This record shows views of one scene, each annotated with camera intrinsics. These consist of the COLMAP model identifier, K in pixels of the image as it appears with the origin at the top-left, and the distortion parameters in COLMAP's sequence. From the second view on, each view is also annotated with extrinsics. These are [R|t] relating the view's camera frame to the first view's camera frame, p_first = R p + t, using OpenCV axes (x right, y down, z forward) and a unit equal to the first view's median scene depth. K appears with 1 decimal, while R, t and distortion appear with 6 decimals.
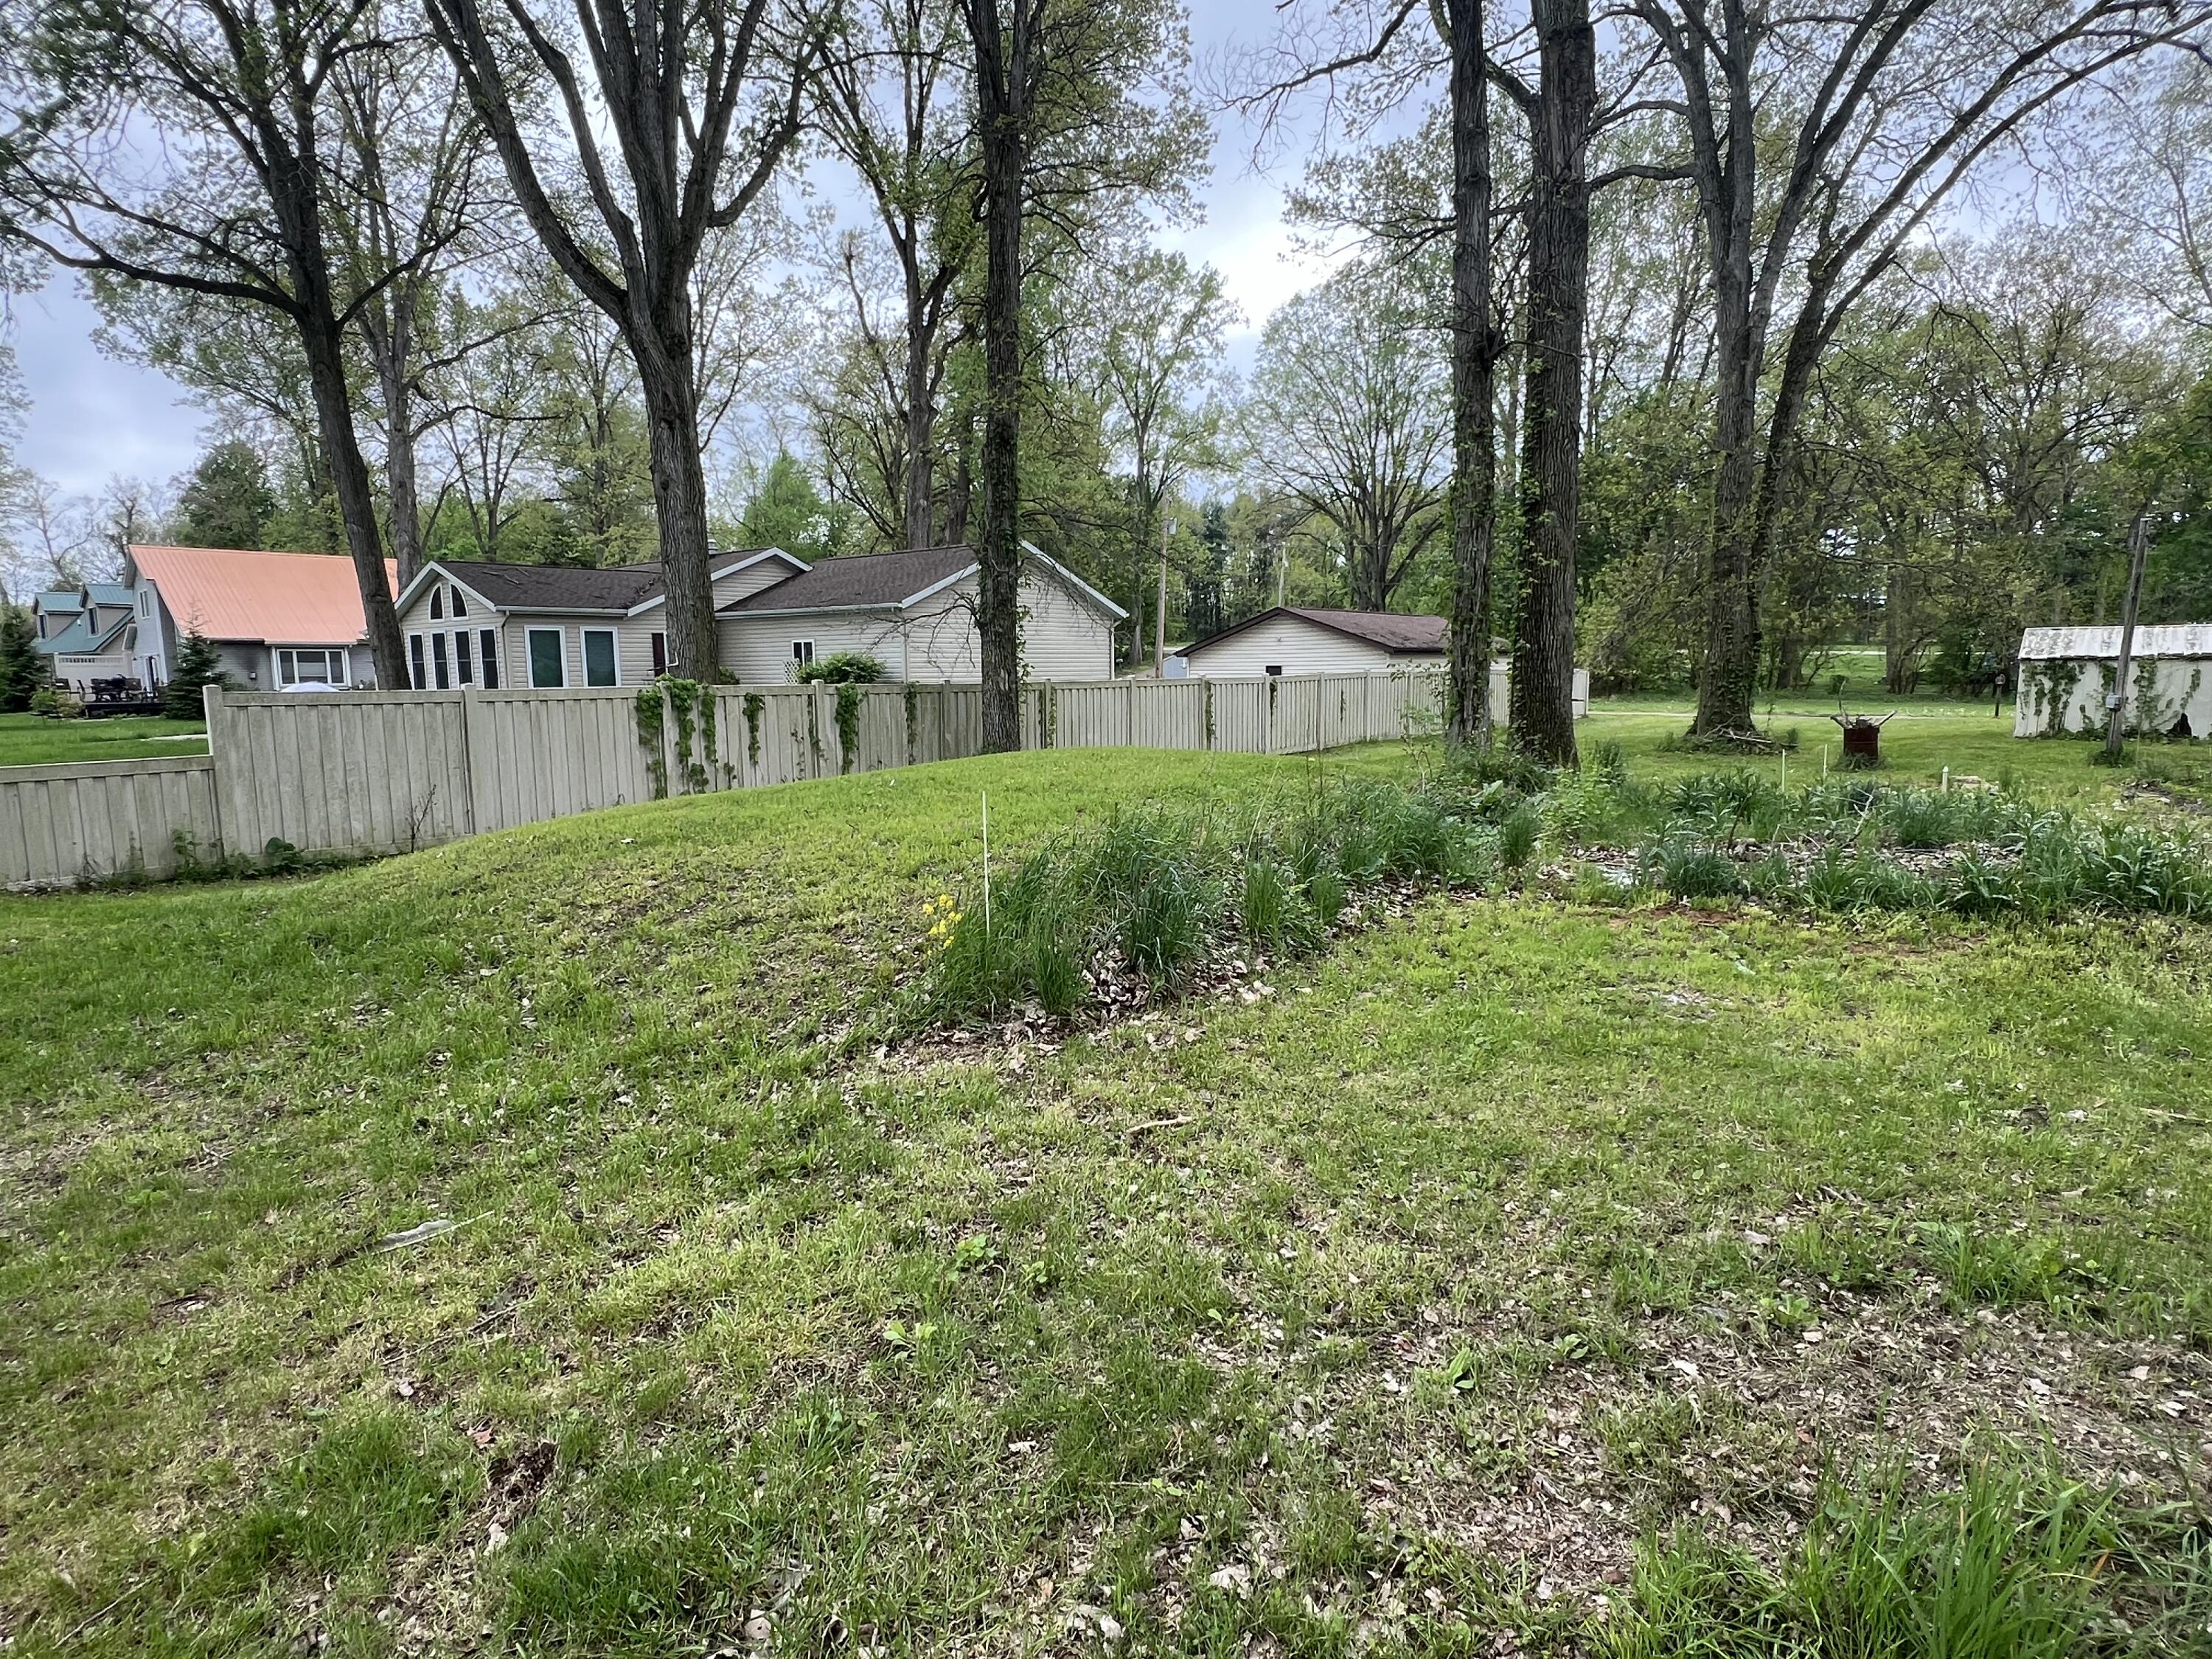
lens RADIAL K [[1174.1, 0, 1106.0], [0, 1174.1, 829.5], [0, 0, 1]] dist [-0.006321, -0.001976]
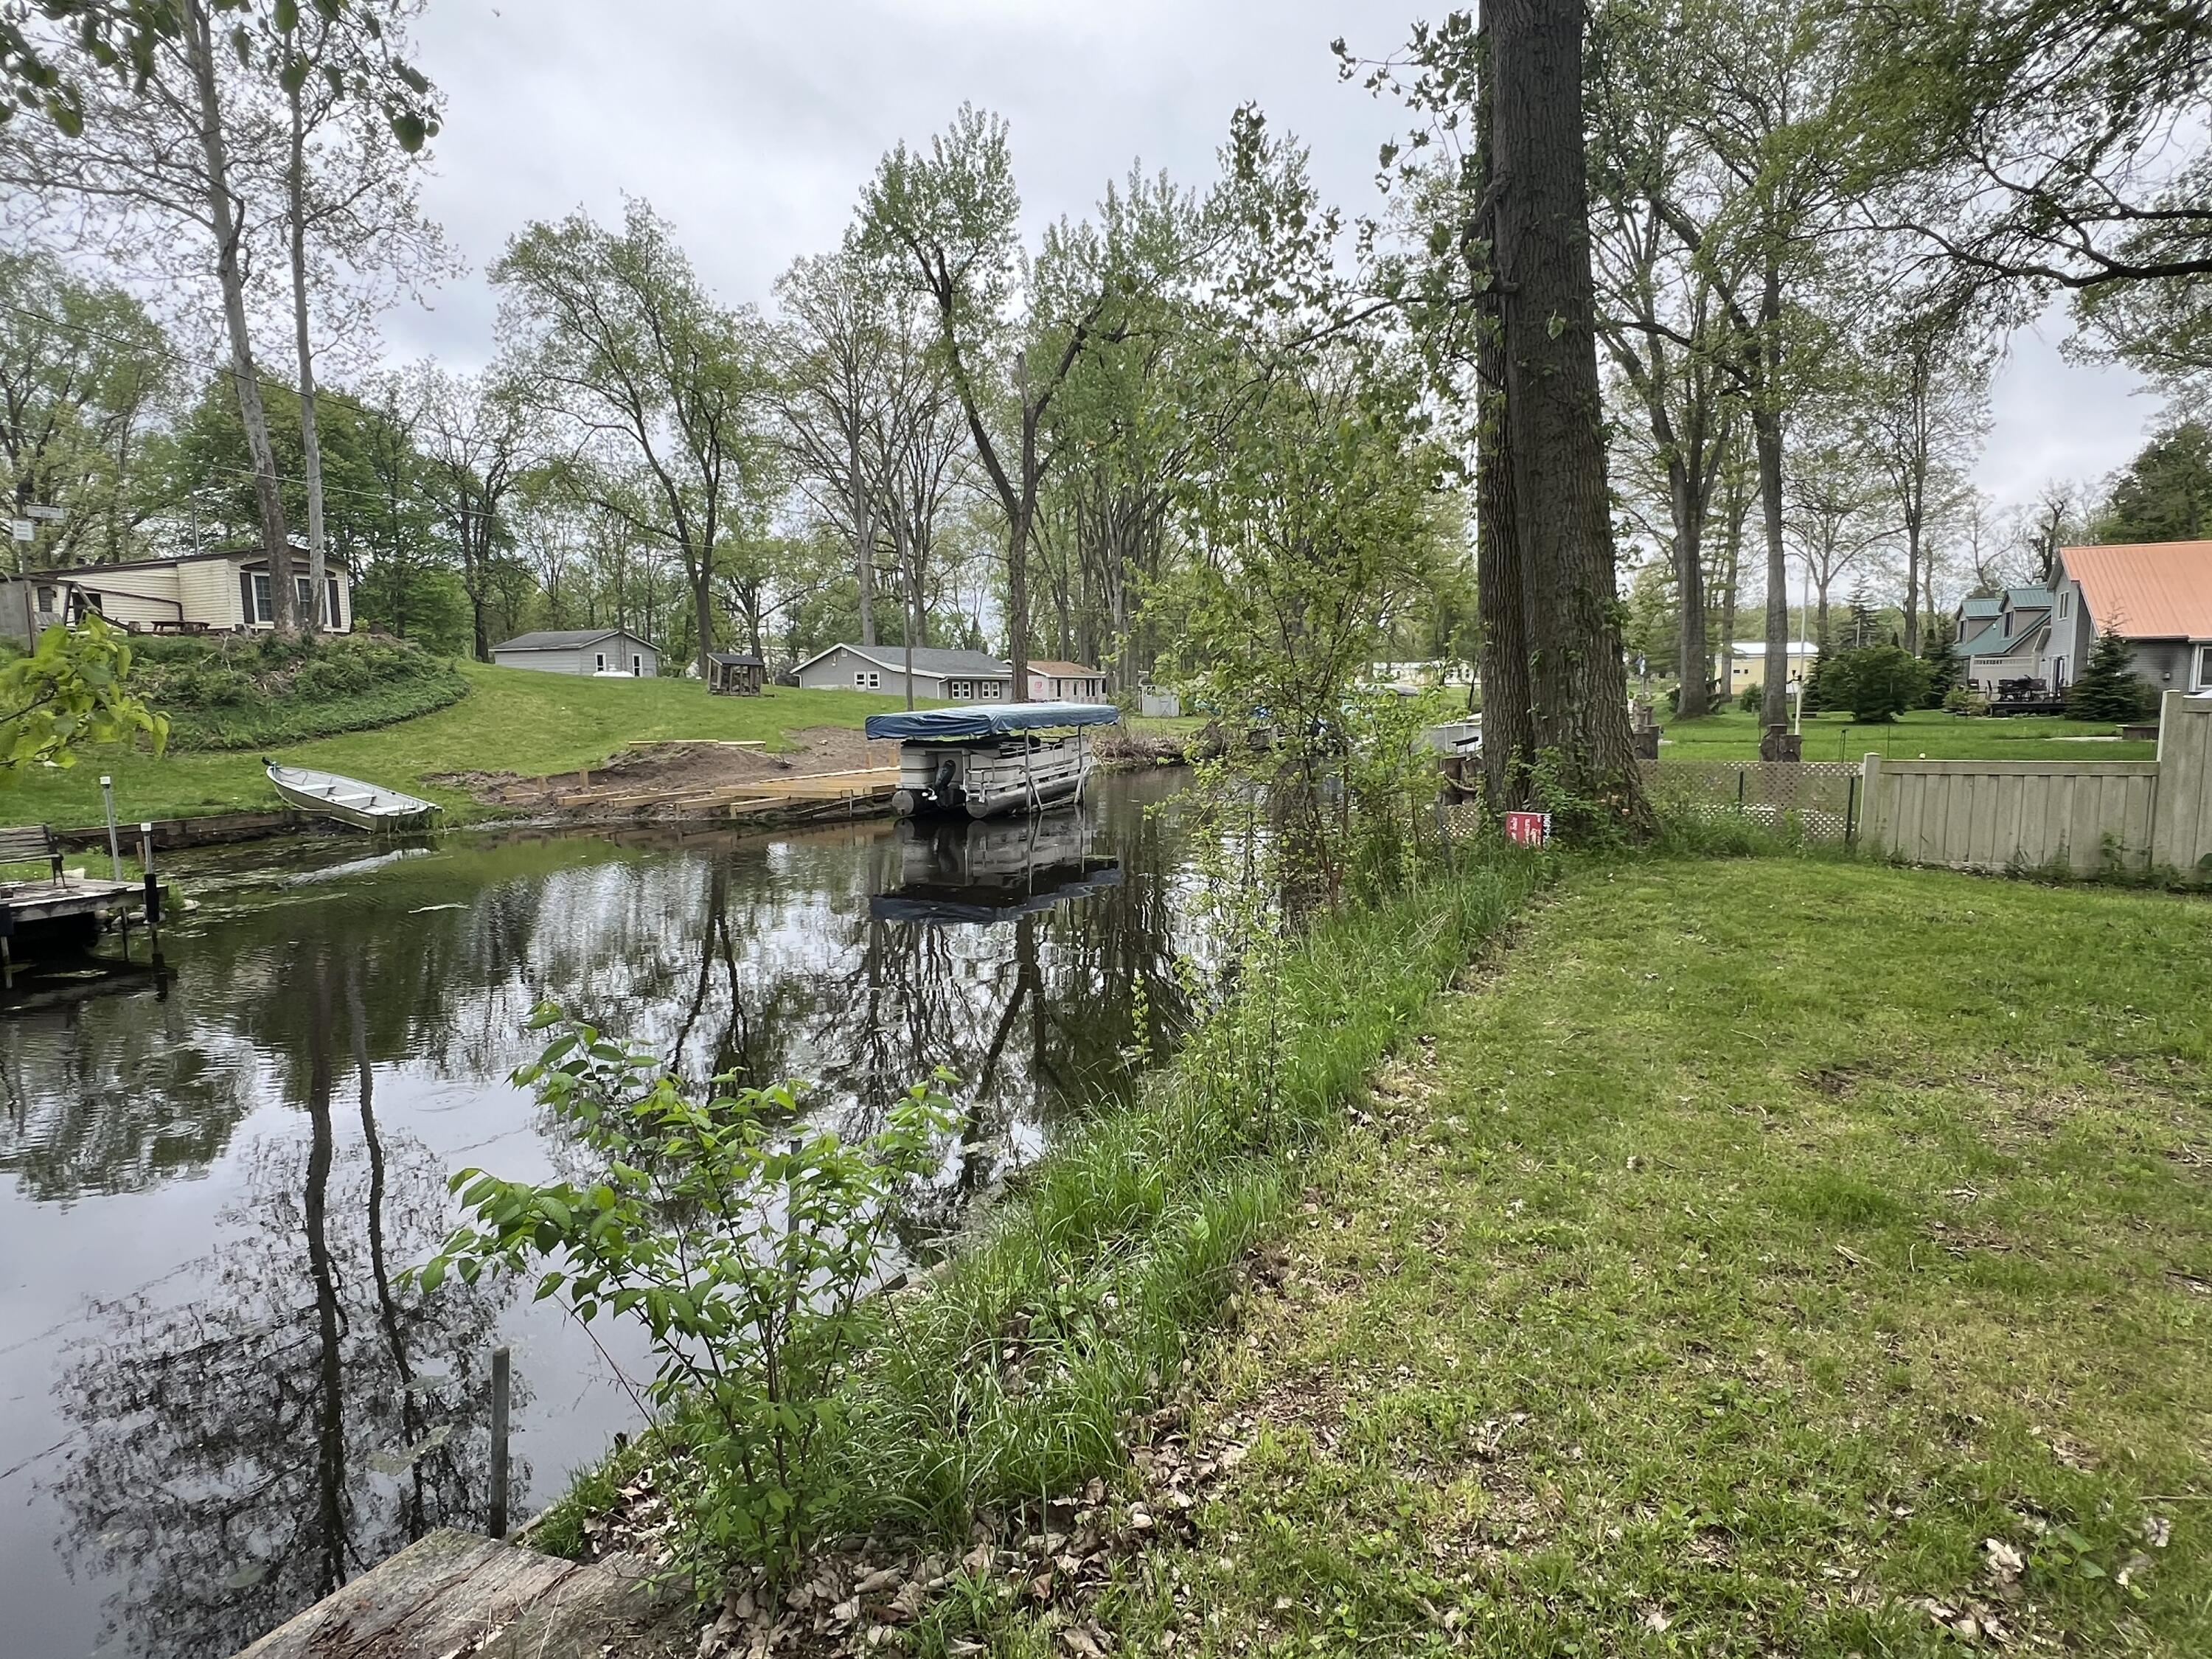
lens RADIAL K [[1227.5, 0, 1106.0], [0, 1227.5, 829.5], [0, 0, 1]] dist [0.000804, 0.000180]
pose [[0.269760, 0.117289, -0.955758, -0.013919], [-0.119536, 0.988956, 0.087625, 0.007832], [0.955479, 0.090610, 0.280801, -0.123773]]
